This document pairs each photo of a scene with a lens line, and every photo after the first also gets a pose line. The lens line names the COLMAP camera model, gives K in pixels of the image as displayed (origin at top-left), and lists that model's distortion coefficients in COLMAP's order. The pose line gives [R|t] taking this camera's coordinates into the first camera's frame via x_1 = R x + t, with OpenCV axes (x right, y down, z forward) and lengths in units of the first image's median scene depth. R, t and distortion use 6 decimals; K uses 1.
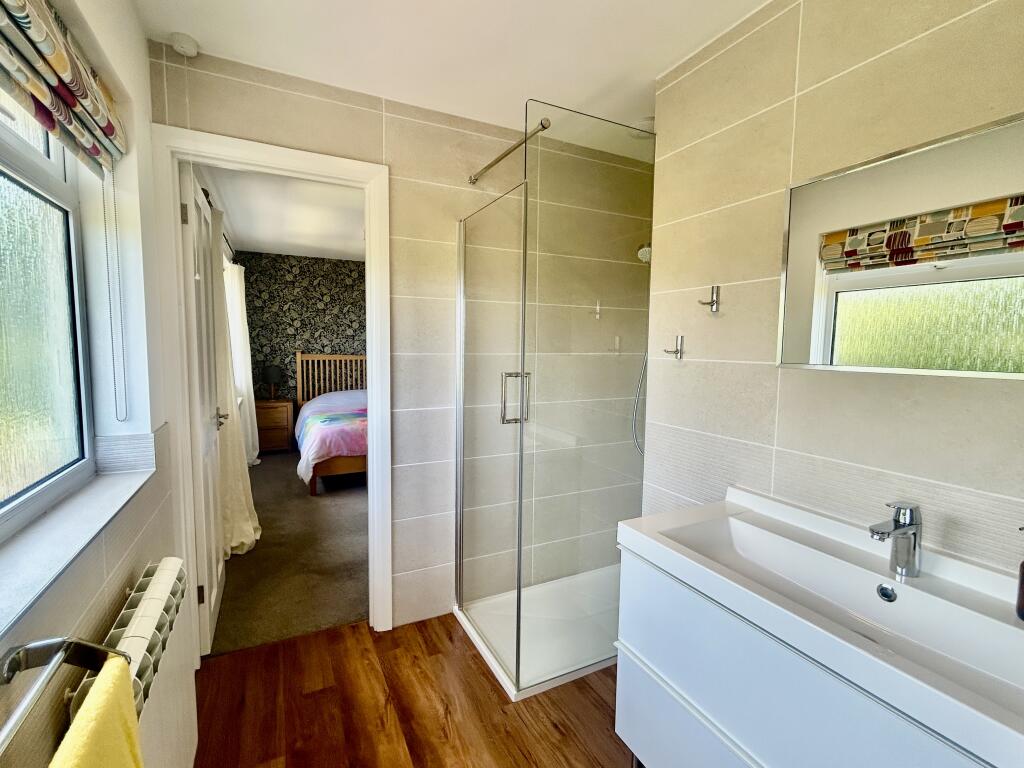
lens RADIAL K [[446.2, 0, 512.1], [0, 446.2, 373.2], [0, 0, 1]] dist [0.019253, 0.000118]
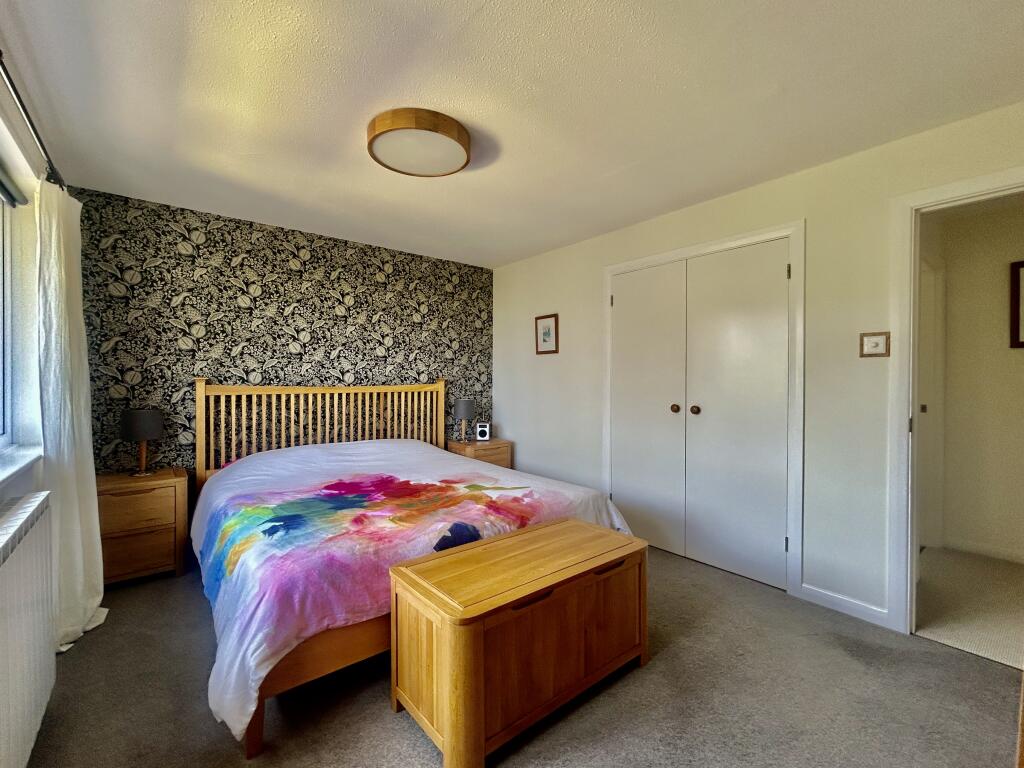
lens RADIAL K [[458.9, 0, 513.5], [0, 458.9, 376.8], [0, 0, 1]] dist [0.038195, -0.000144]
pose [[0.984568, -0.006337, 0.174886, -0.192396], [0.017267, 0.997986, -0.061046, -0.010741], [-0.174147, 0.063124, 0.982694, 0.357663]]
